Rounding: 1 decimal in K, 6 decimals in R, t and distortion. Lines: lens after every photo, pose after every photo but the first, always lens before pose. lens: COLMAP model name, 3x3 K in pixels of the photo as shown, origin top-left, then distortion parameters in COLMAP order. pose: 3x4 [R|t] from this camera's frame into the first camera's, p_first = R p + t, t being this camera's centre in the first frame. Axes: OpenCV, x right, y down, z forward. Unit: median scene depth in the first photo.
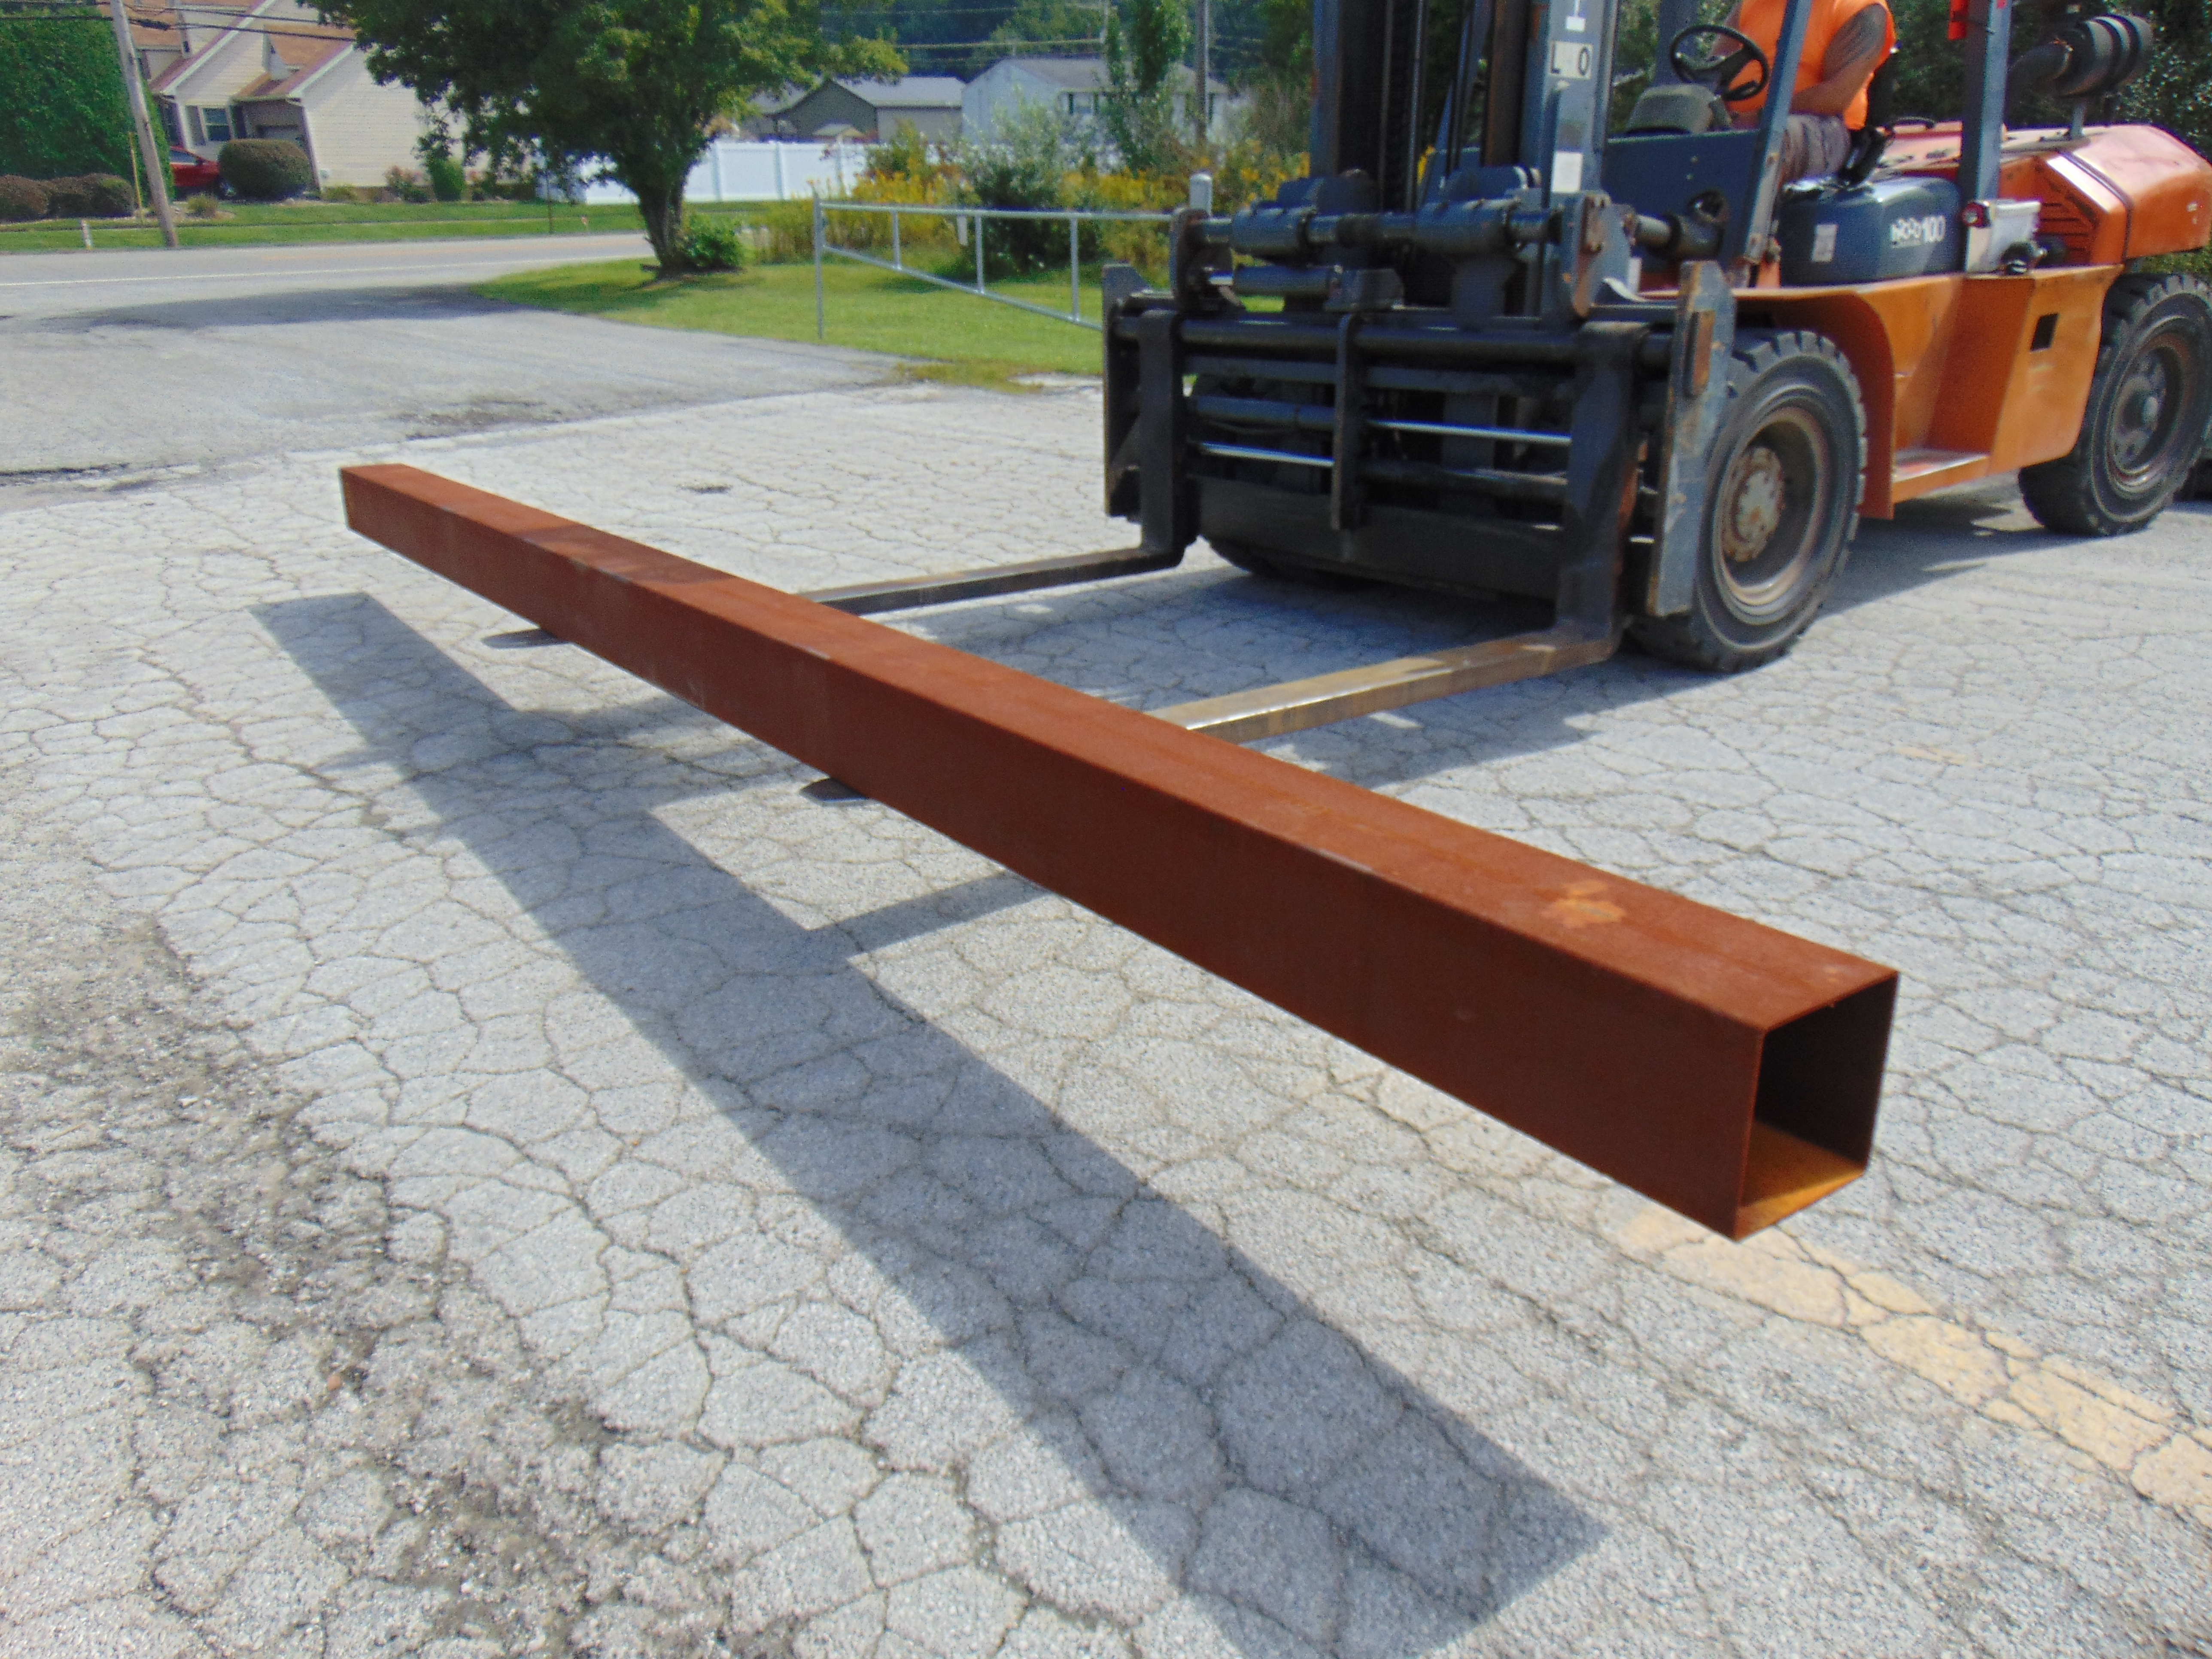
lens RADIAL K [[1660.5, 0, 1084.3], [0, 1660.5, 837.9], [0, 0, 1]] dist [-0.028503, 0.074621]
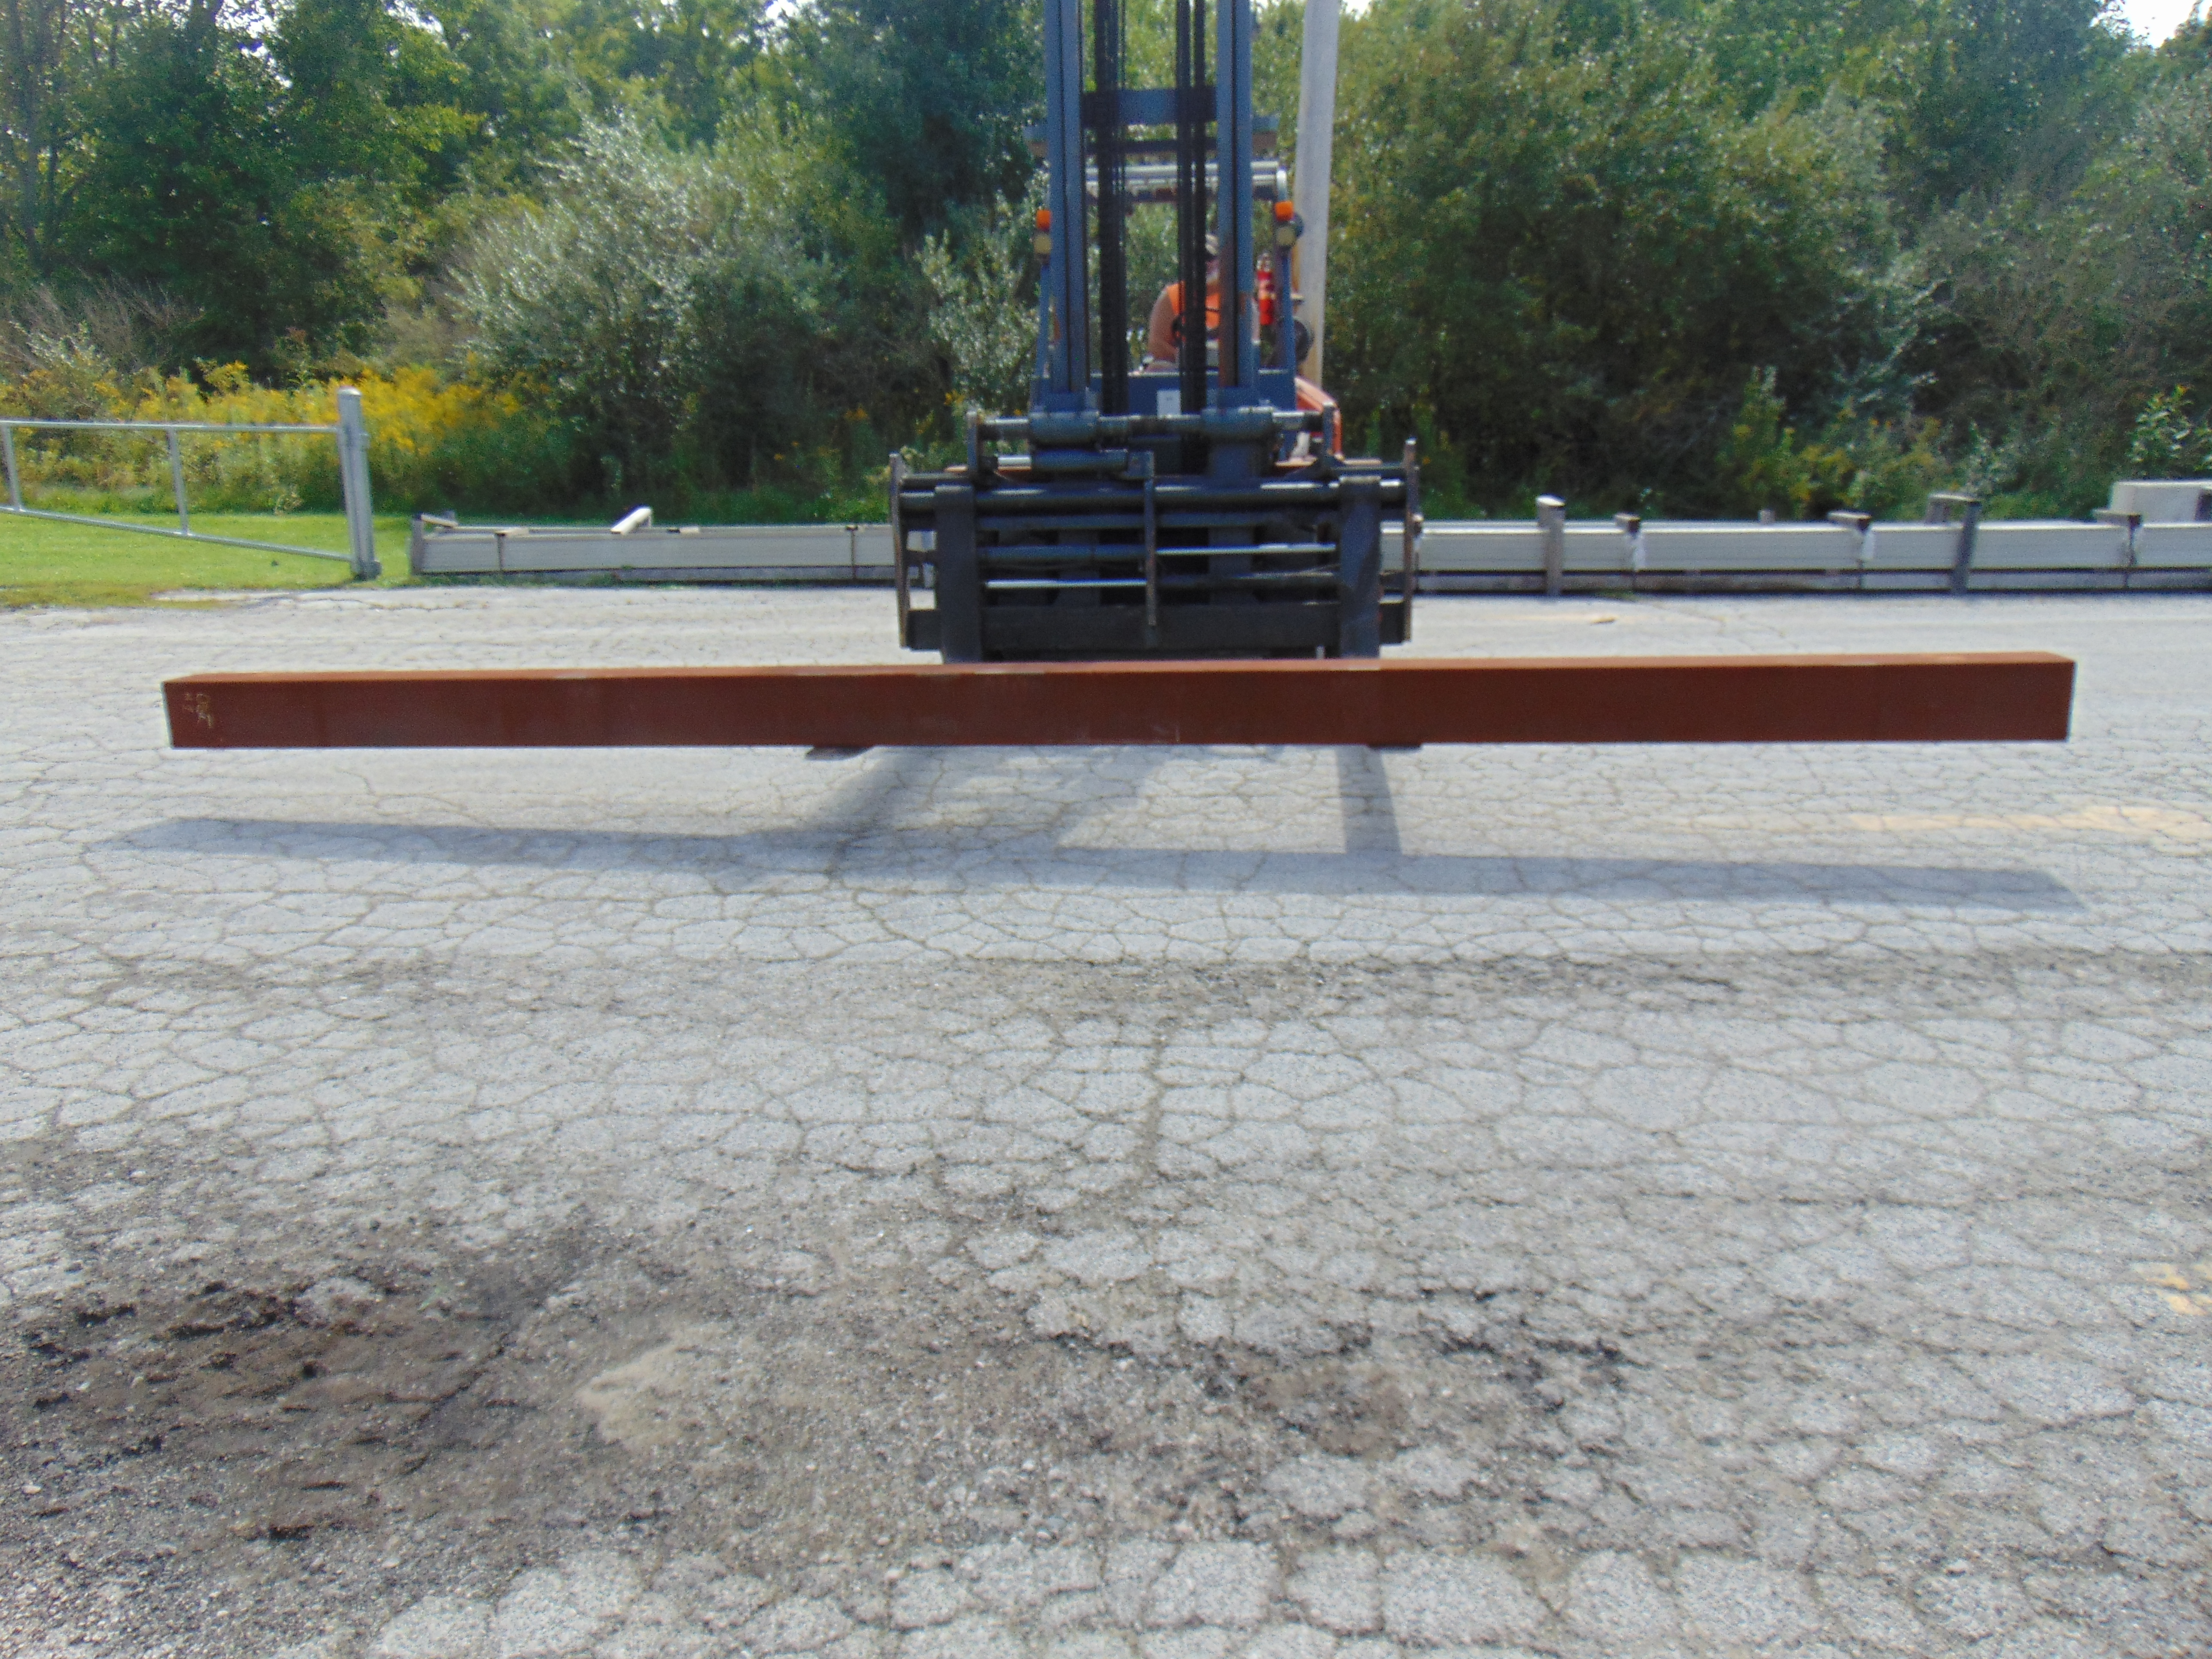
lens RADIAL K [[1660.5, 0, 1084.3], [0, 1660.5, 837.9], [0, 0, 1]] dist [-0.028503, 0.074621]
pose [[0.689761, -0.171193, 0.703507, -1.269943], [0.256793, 0.966323, -0.016627, 0.005068], [-0.676969, 0.192124, 0.710494, 0.054496]]
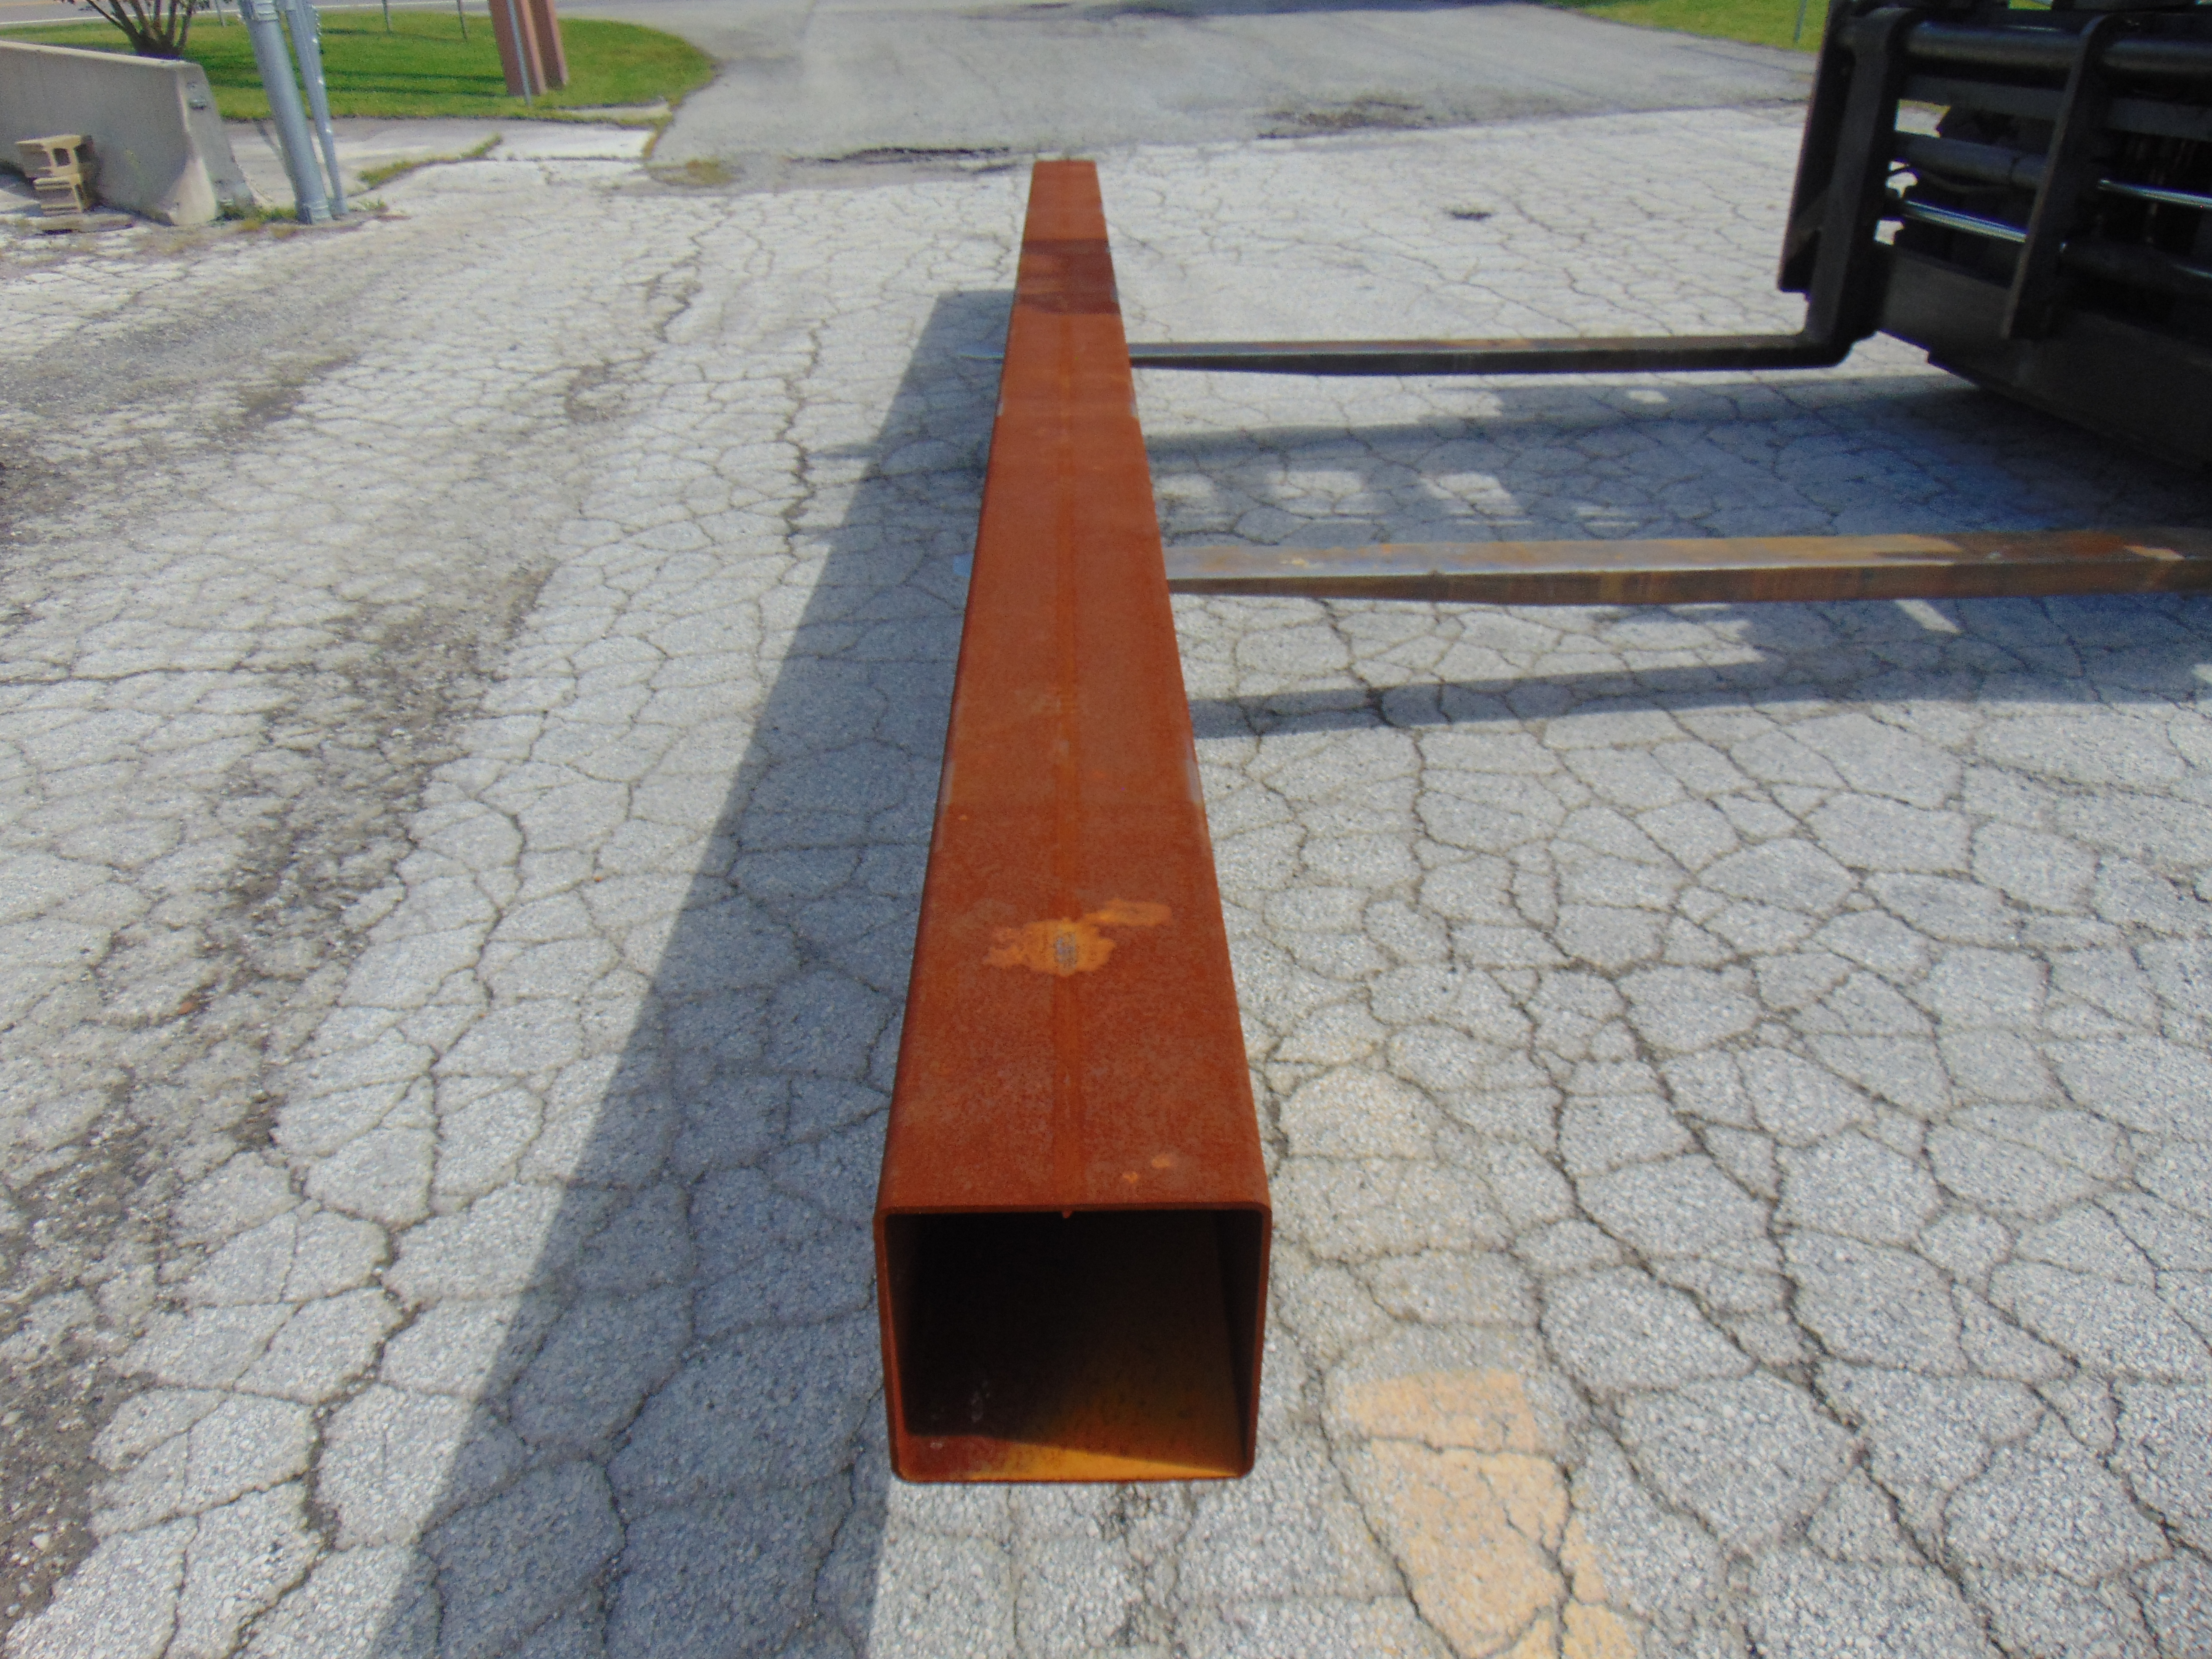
lens RADIAL K [[1660.5, 0, 1084.3], [0, 1660.5, 837.9], [0, 0, 1]] dist [-0.028503, 0.074621]
pose [[0.826607, 0.268255, -0.494732, 0.315940], [-0.187758, 0.960173, 0.206917, -0.069715], [0.530535, -0.078149, 0.844053, 0.218330]]
